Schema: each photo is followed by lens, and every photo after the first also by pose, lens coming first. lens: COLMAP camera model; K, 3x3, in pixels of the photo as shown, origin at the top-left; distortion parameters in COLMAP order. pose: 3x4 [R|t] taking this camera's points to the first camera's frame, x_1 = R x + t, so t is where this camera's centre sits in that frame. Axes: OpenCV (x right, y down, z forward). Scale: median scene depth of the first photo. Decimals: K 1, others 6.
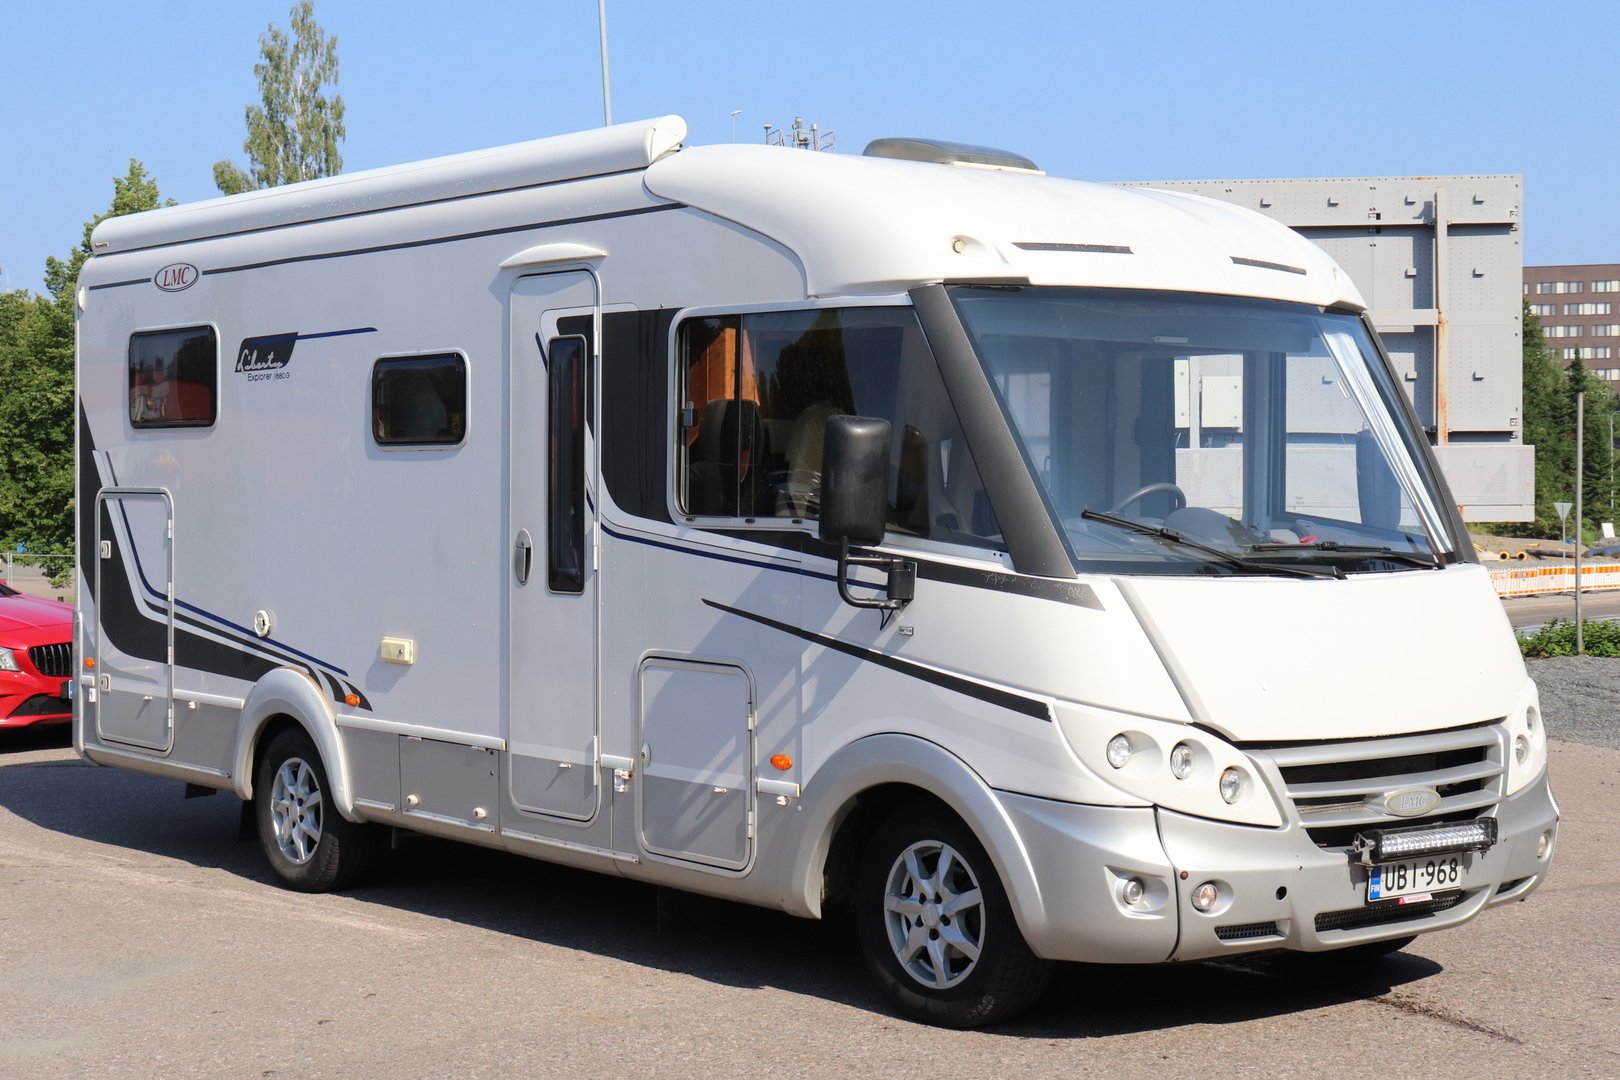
lens RADIAL K [[2768.6, 0, 810.0], [0, 2768.6, 540.0], [0, 0, 1]] dist [-0.036226, -0.005989]
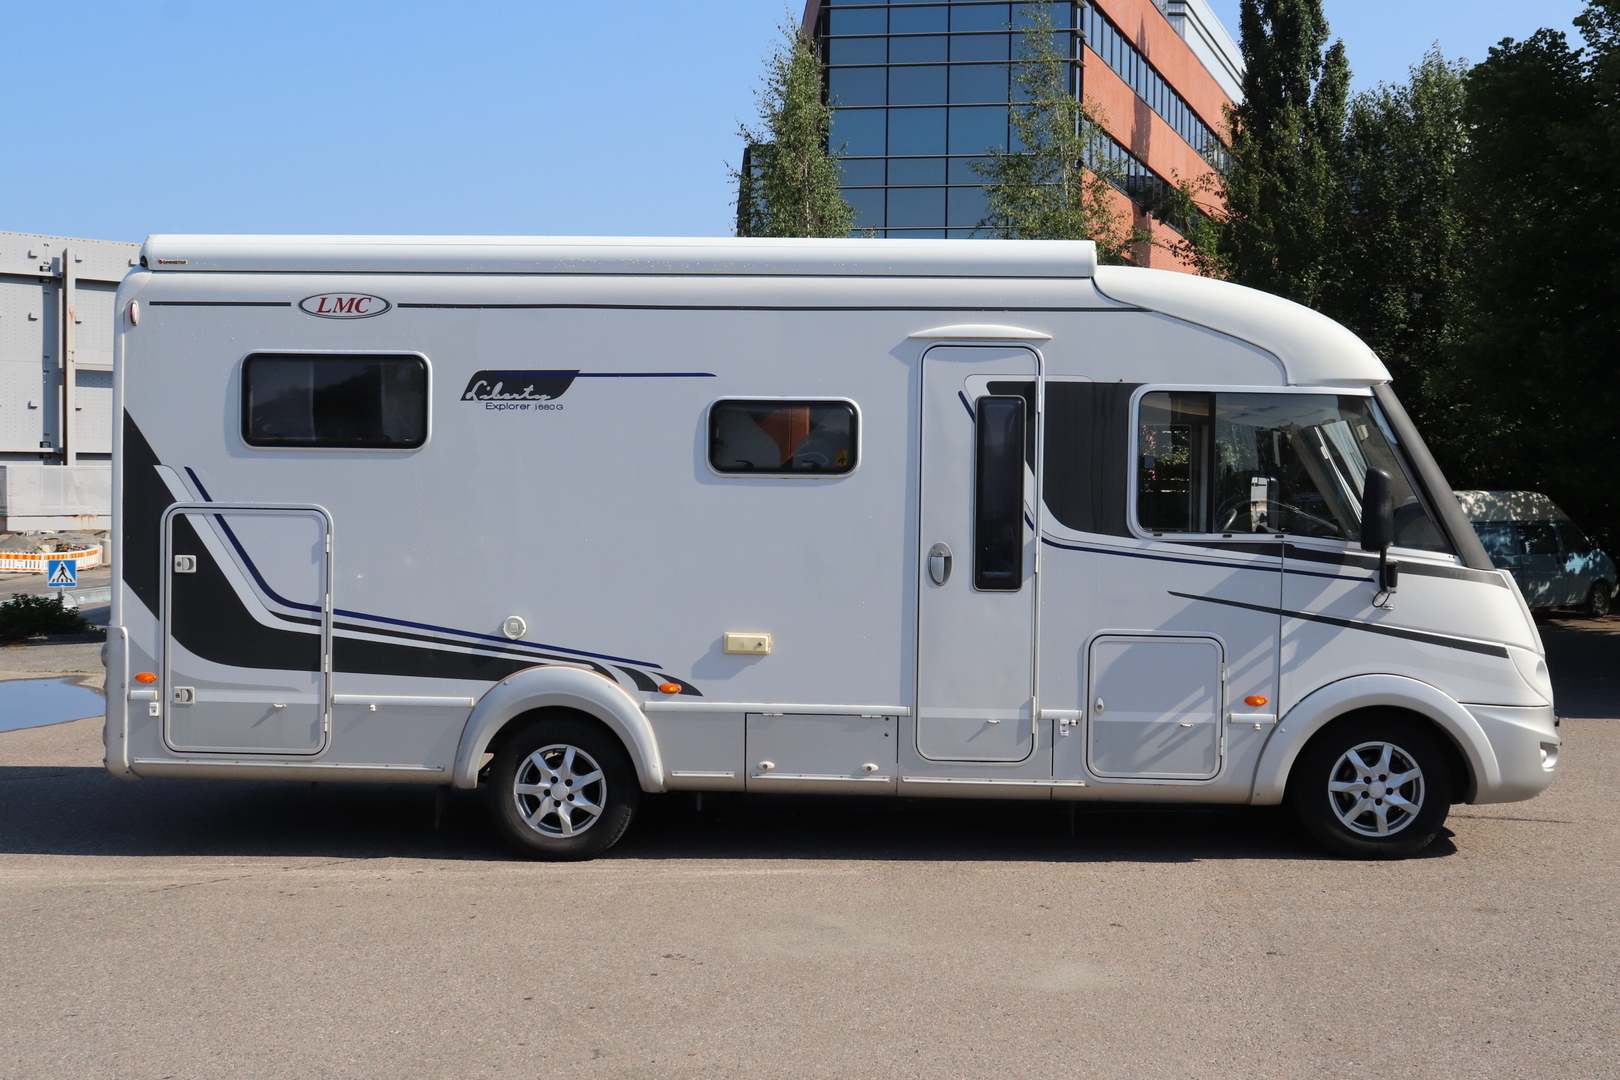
lens RADIAL K [[2046.8, 0, 810.0], [0, 2046.8, 540.0], [0, 0, 1]] dist [-0.016800, -0.010594]
pose [[0.624620, -0.014805, 0.780788, -0.900991], [0.004965, 0.999875, 0.014987, -0.019939], [-0.780913, -0.005485, 0.624616, 0.458037]]
